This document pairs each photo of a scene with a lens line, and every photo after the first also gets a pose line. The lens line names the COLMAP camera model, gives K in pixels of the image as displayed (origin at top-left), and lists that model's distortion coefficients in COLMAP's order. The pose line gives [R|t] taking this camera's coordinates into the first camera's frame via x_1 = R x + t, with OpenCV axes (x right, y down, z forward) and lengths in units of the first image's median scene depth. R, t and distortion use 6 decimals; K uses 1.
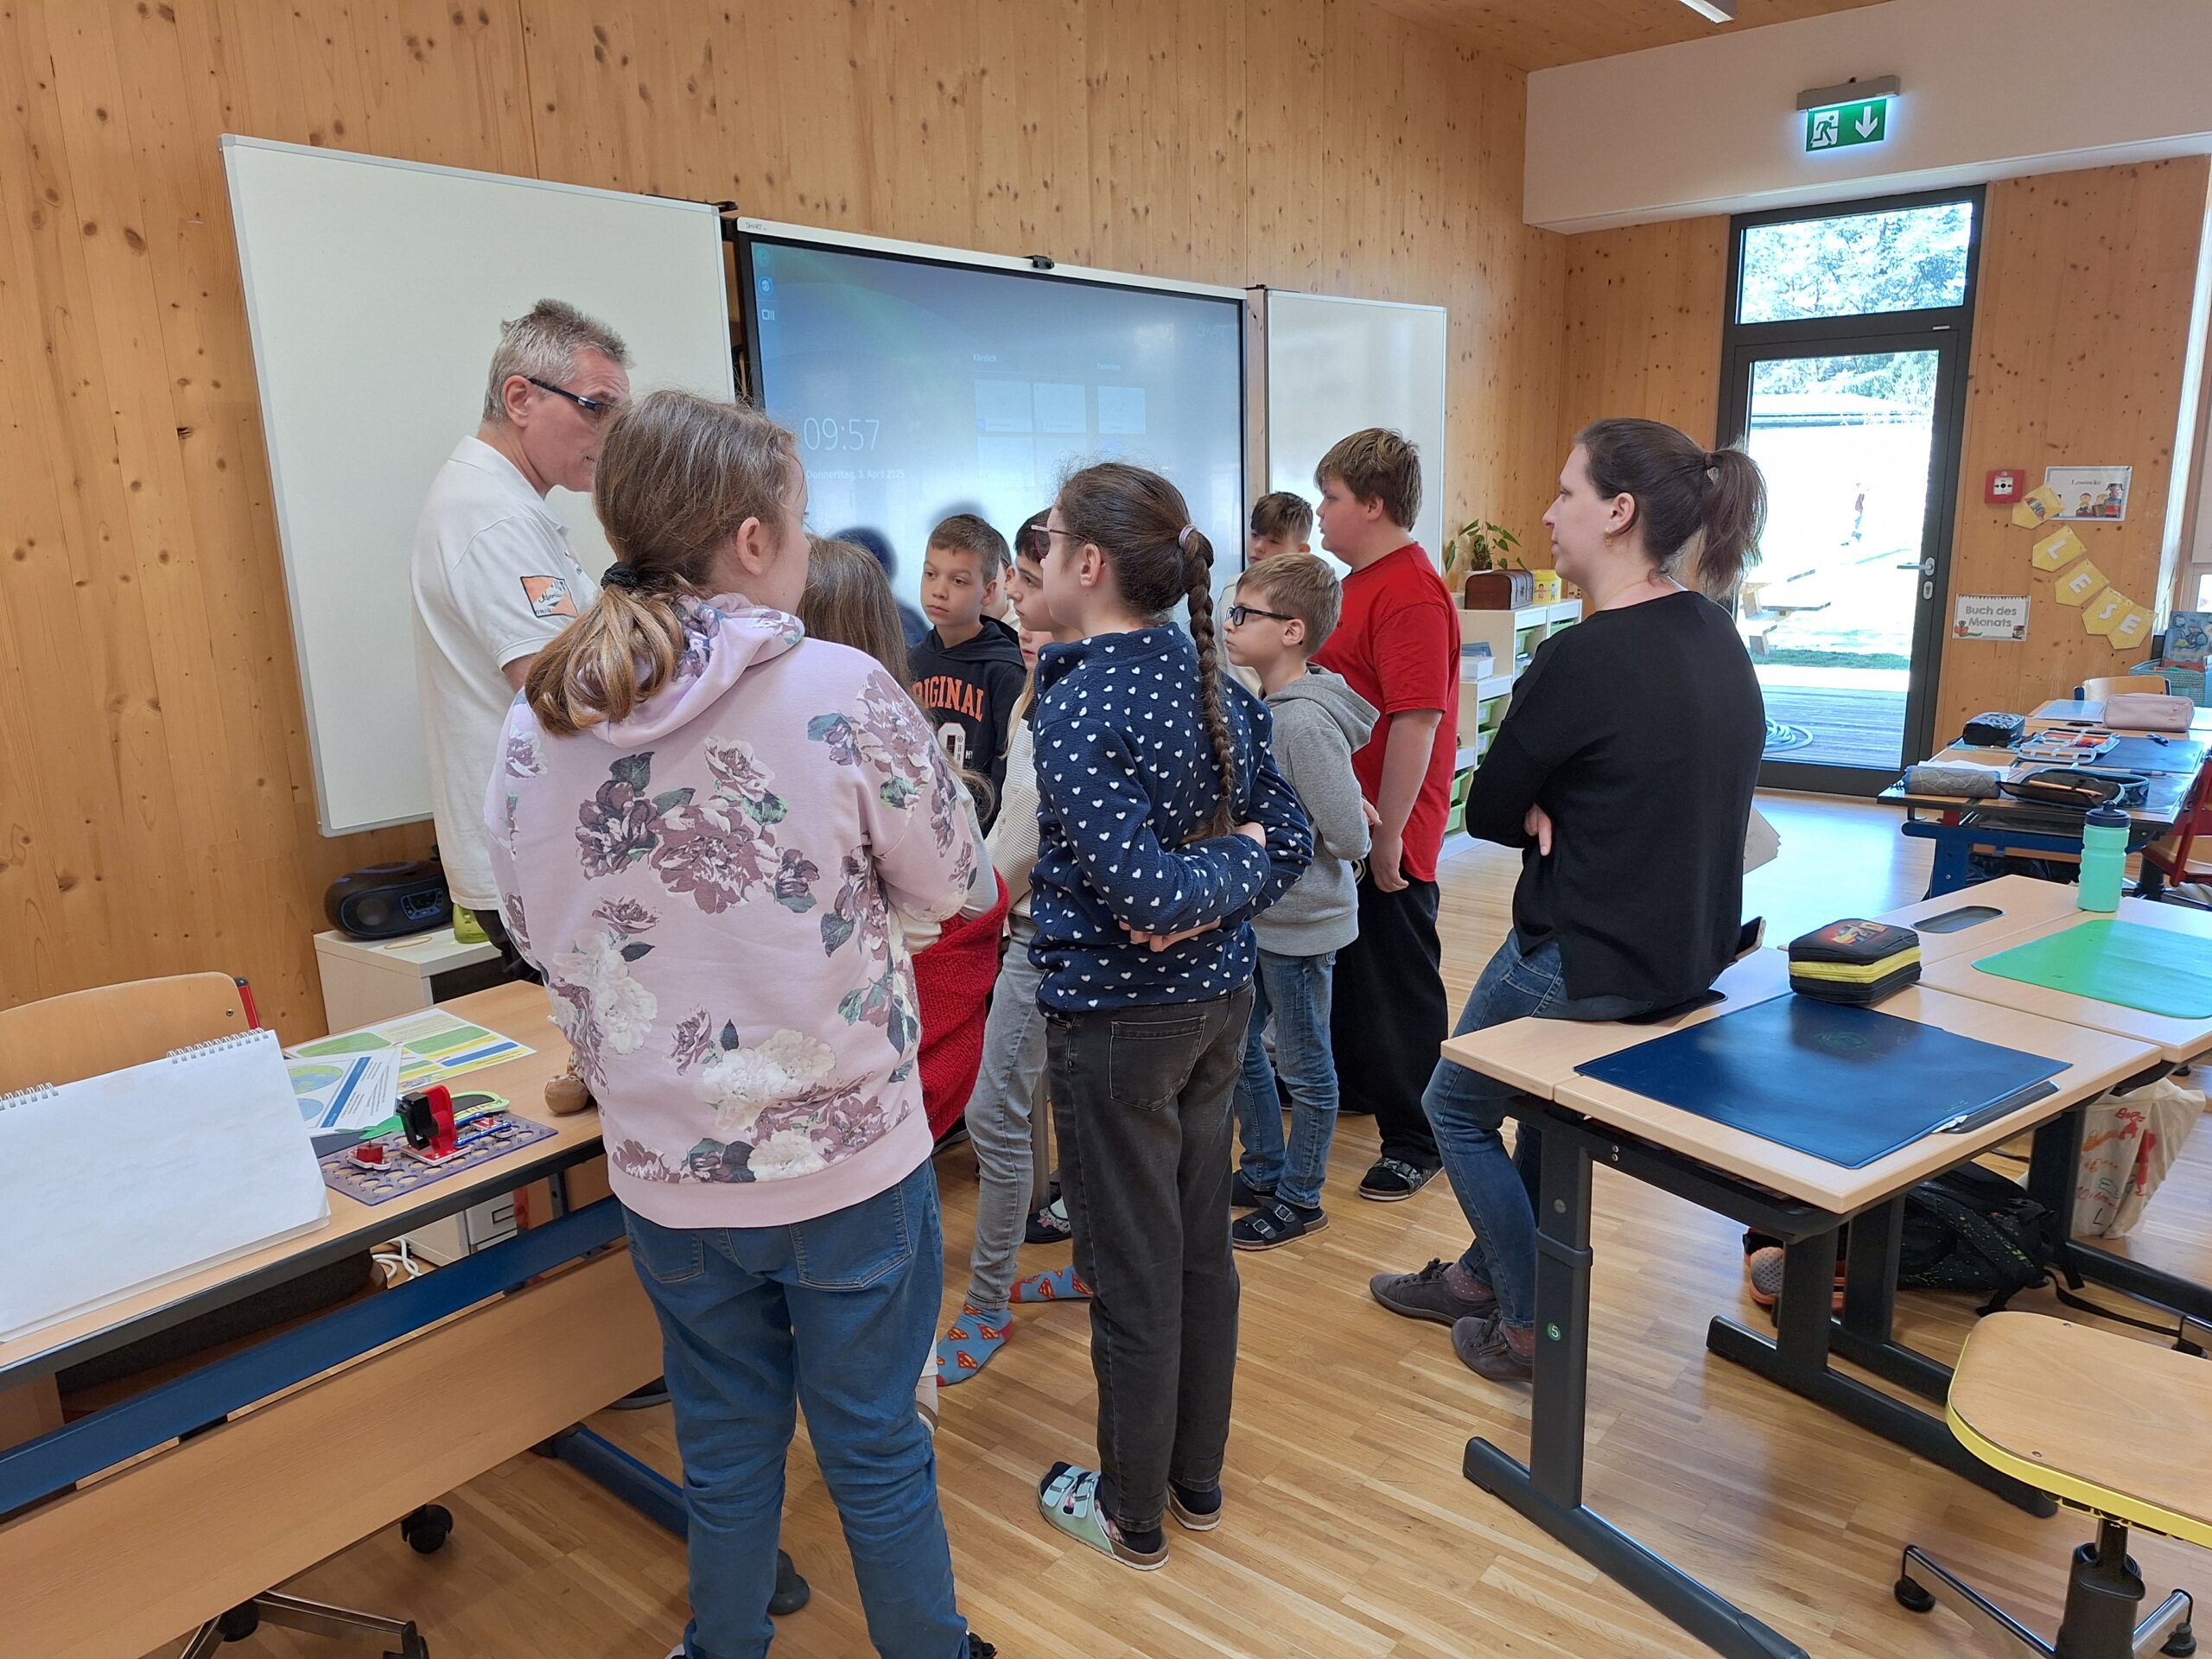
lens RADIAL K [[1558.3, 0, 1106.0], [0, 1558.3, 829.5], [0, 0, 1]] dist [0.118802, -0.124517]
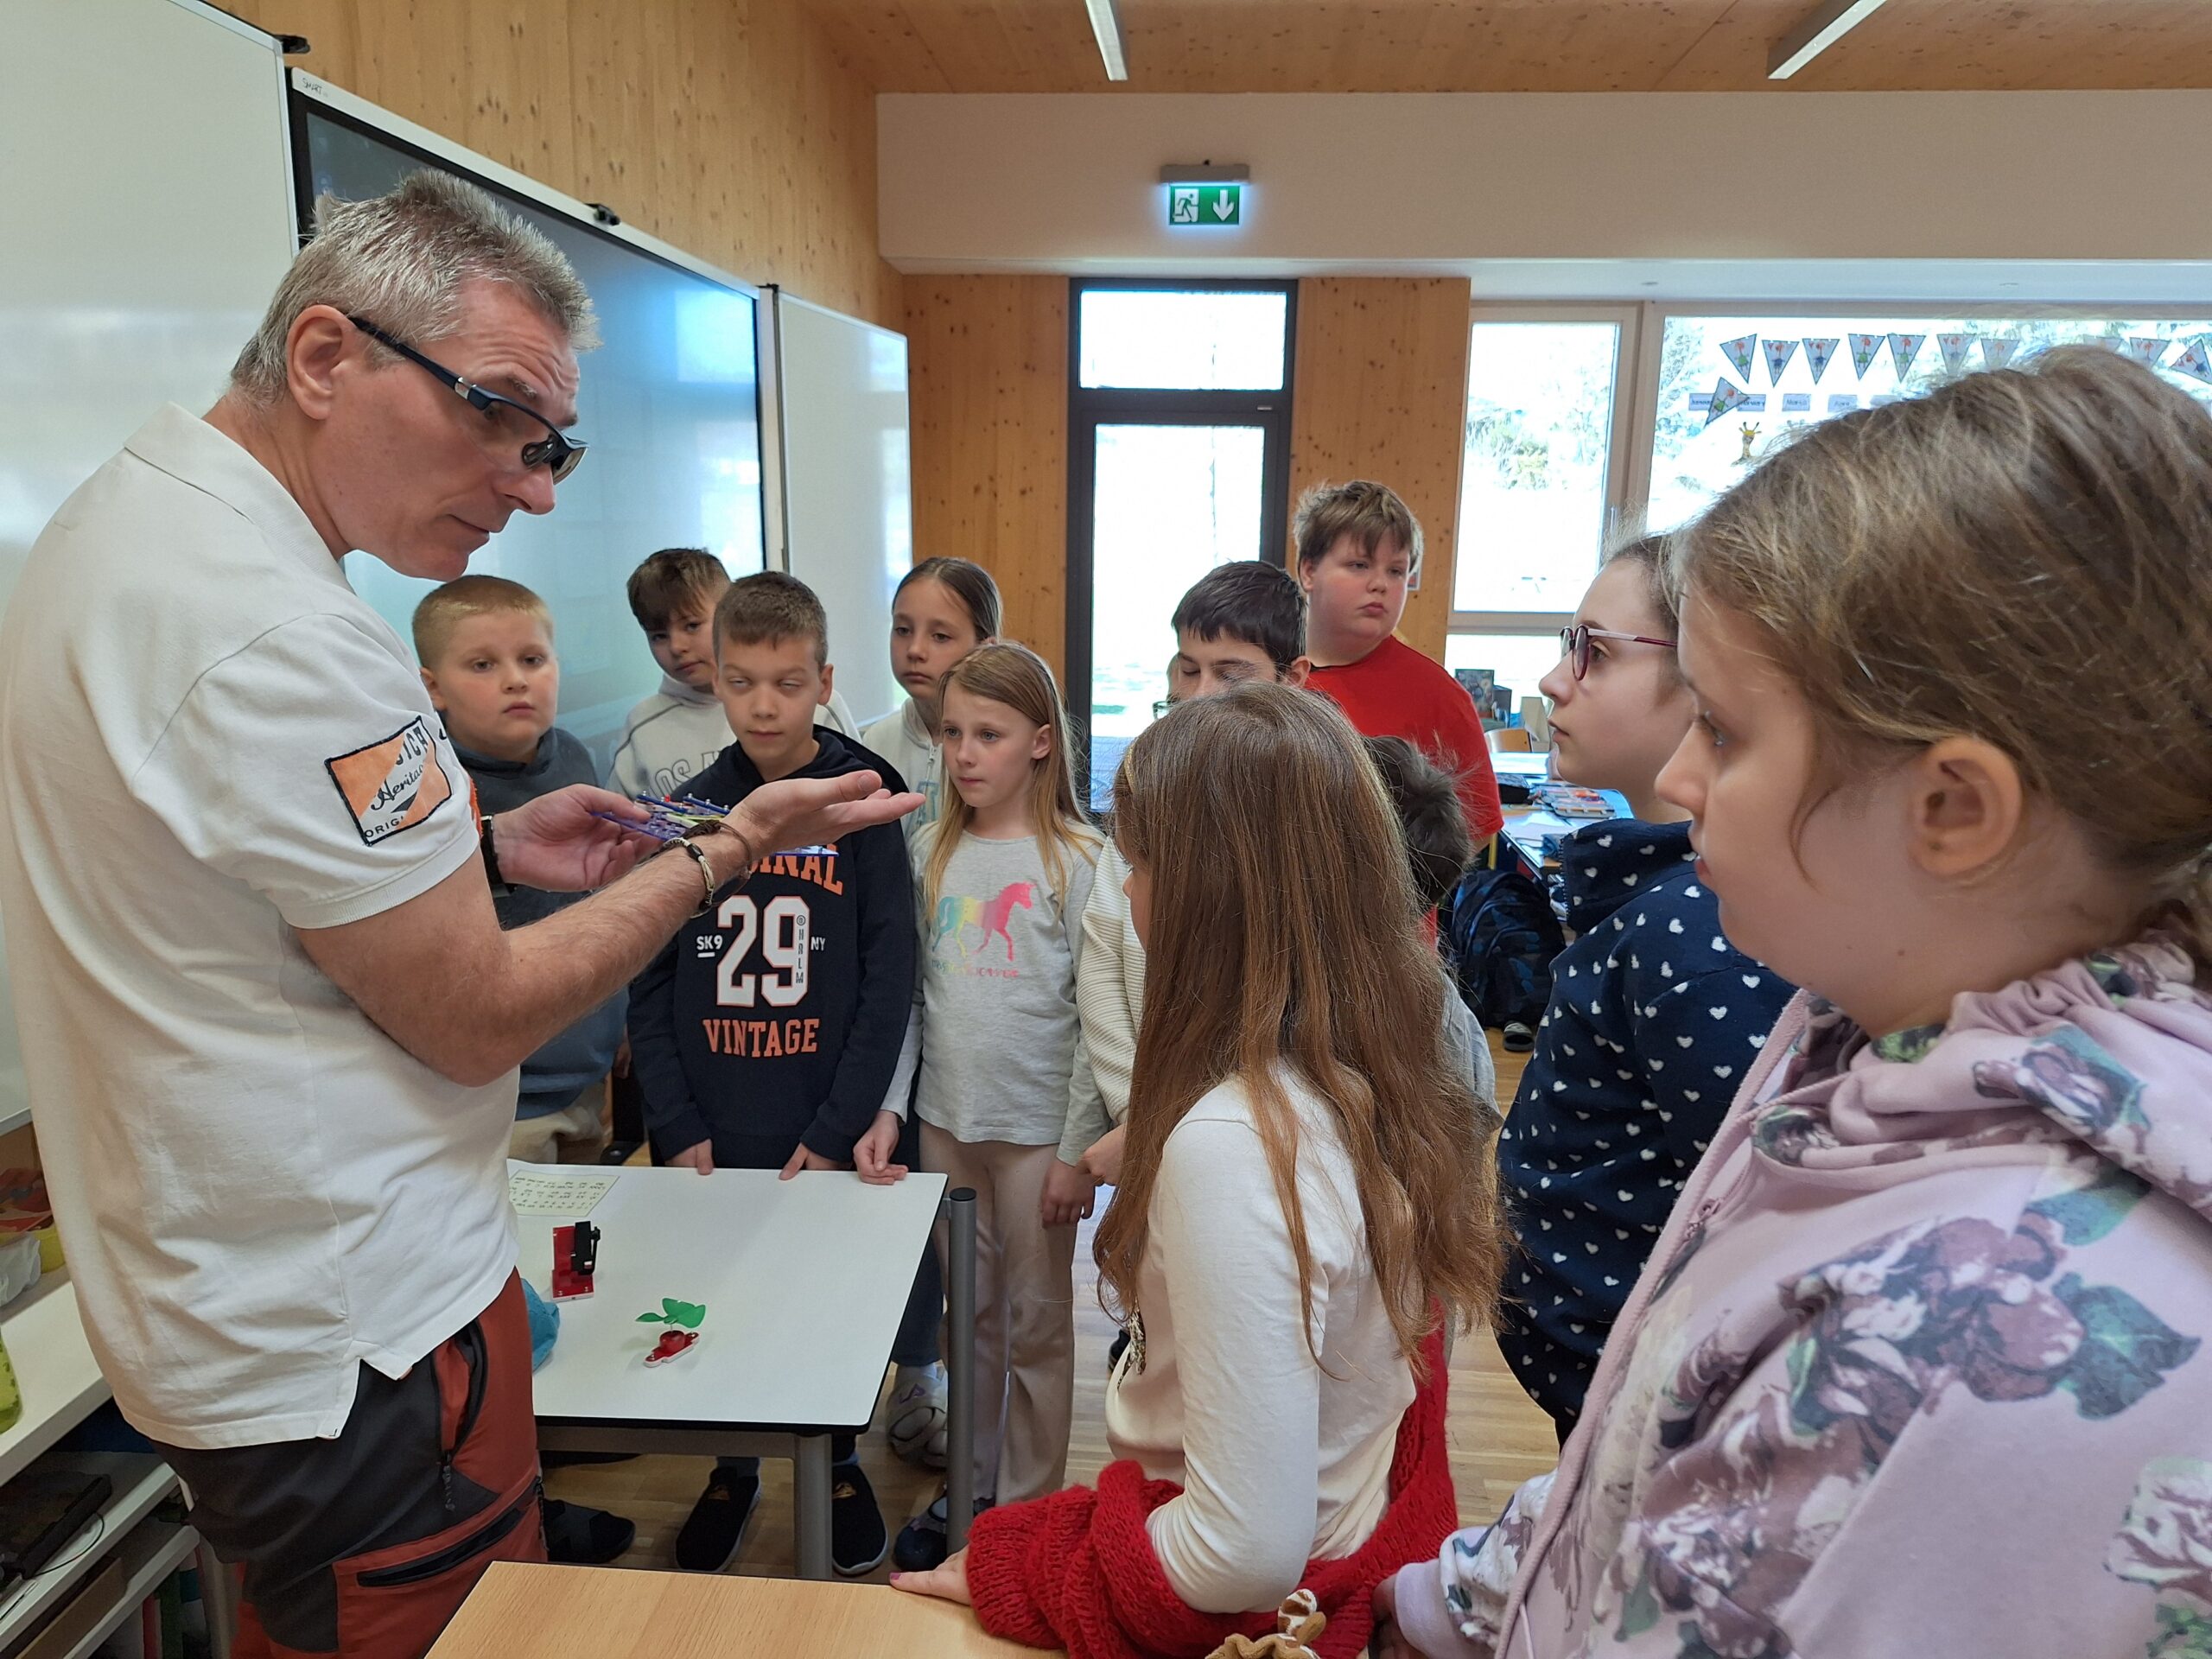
lens RADIAL K [[1558.3, 0, 1106.0], [0, 1558.3, 829.5], [0, 0, 1]] dist [0.118802, -0.124517]
pose [[0.832528, -0.071480, 0.549353, -0.182058], [0.082864, 0.996552, 0.004090, -0.046138], [-0.547751, 0.042116, 0.835581, 0.195036]]
